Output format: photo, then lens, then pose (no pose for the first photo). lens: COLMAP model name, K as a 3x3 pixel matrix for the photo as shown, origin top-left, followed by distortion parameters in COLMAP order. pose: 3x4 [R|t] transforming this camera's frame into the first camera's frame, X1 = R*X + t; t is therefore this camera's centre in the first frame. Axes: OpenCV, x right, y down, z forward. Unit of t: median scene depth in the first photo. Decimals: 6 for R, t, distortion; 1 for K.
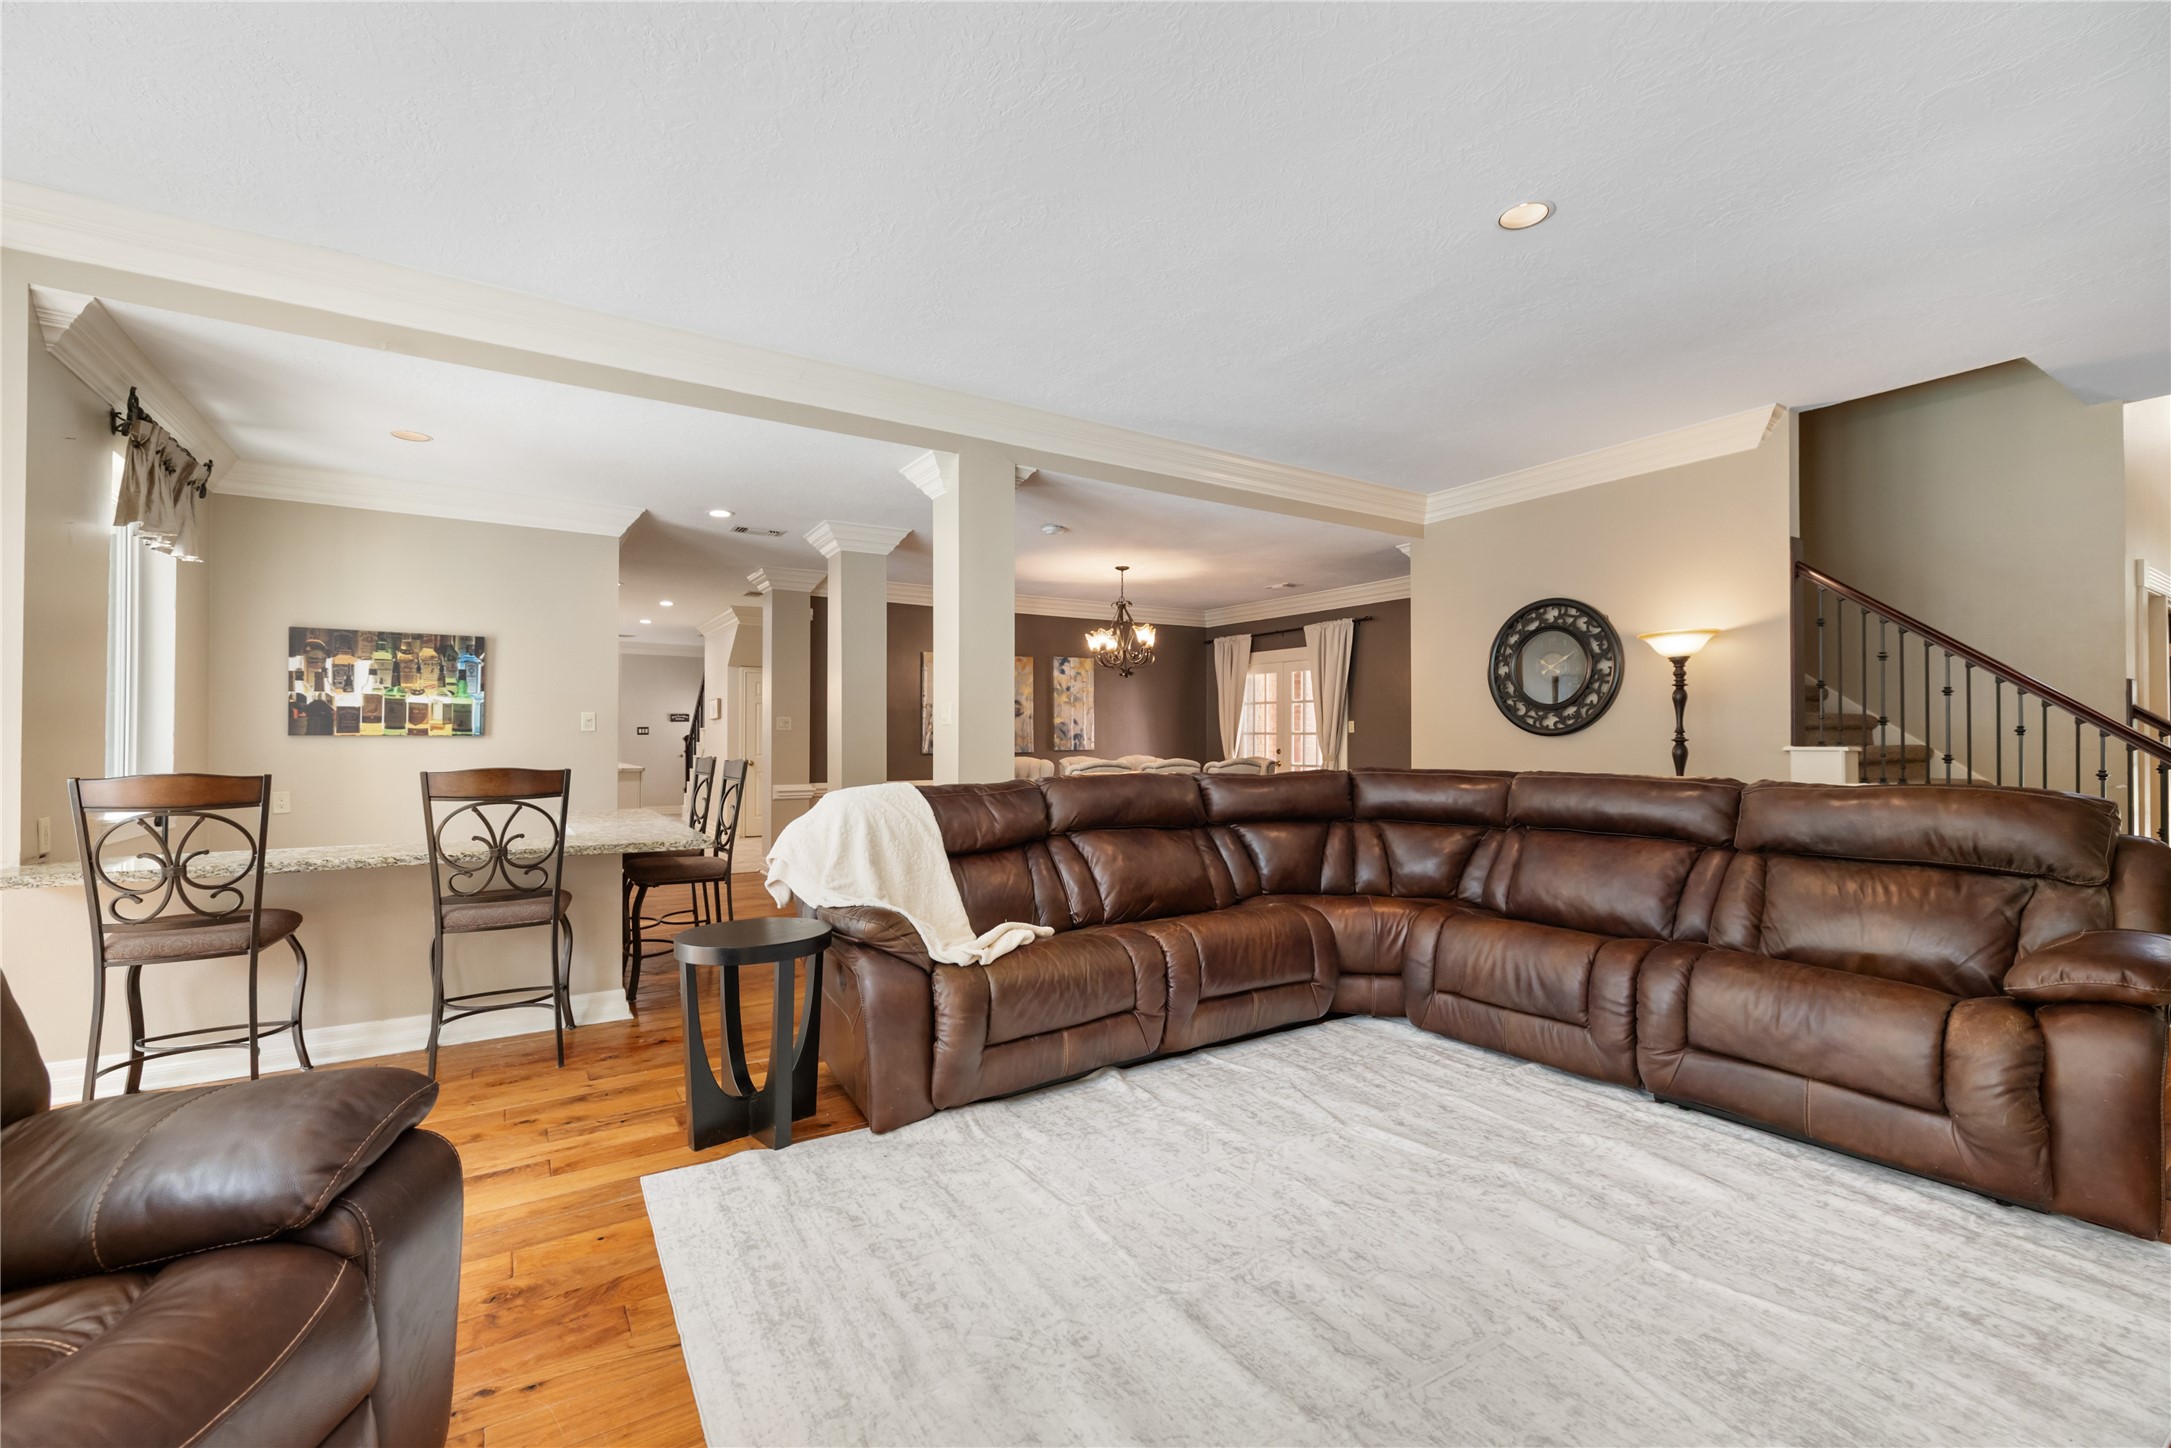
lens RADIAL K [[927.9, 0, 1090.1], [0, 927.9, 726.0], [0, 0, 1]] dist [-0.000288, -0.000004]
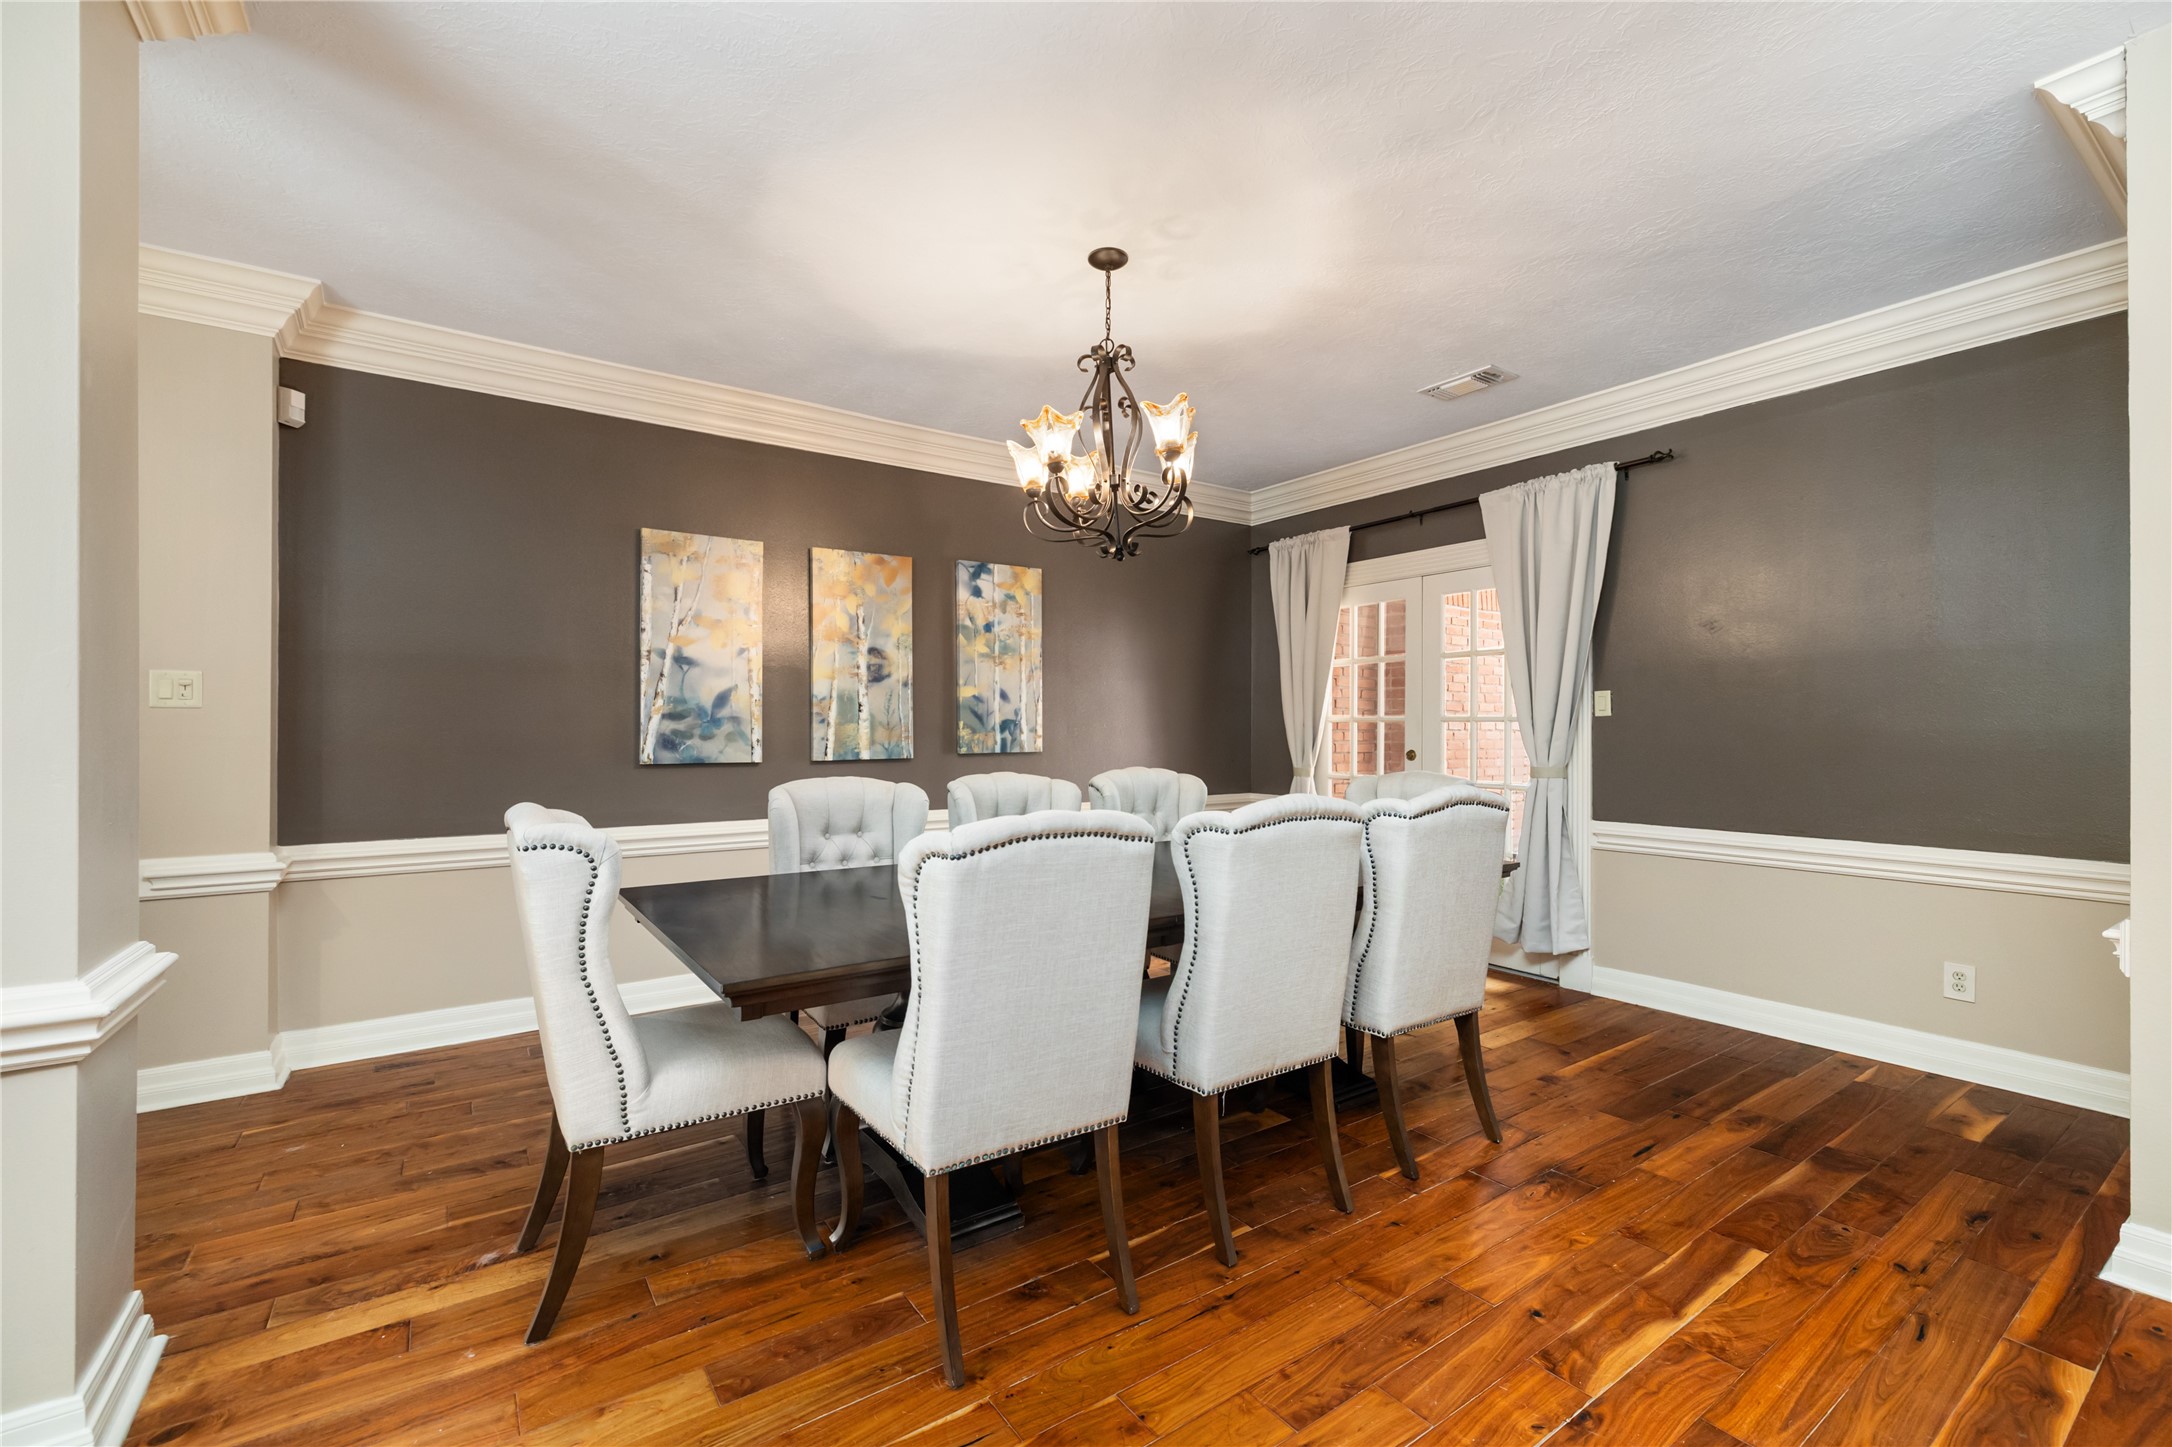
lens RADIAL K [[928.3, 0, 1092.6], [0, 928.3, 723.7], [0, 0, 1]] dist [-0.000288, -0.000004]
pose [[0.999148, 0.001495, 0.041233, 0.011046], [-0.001759, 0.999978, 0.006356, 0.007317], [-0.041223, -0.006424, 0.999129, 0.510802]]
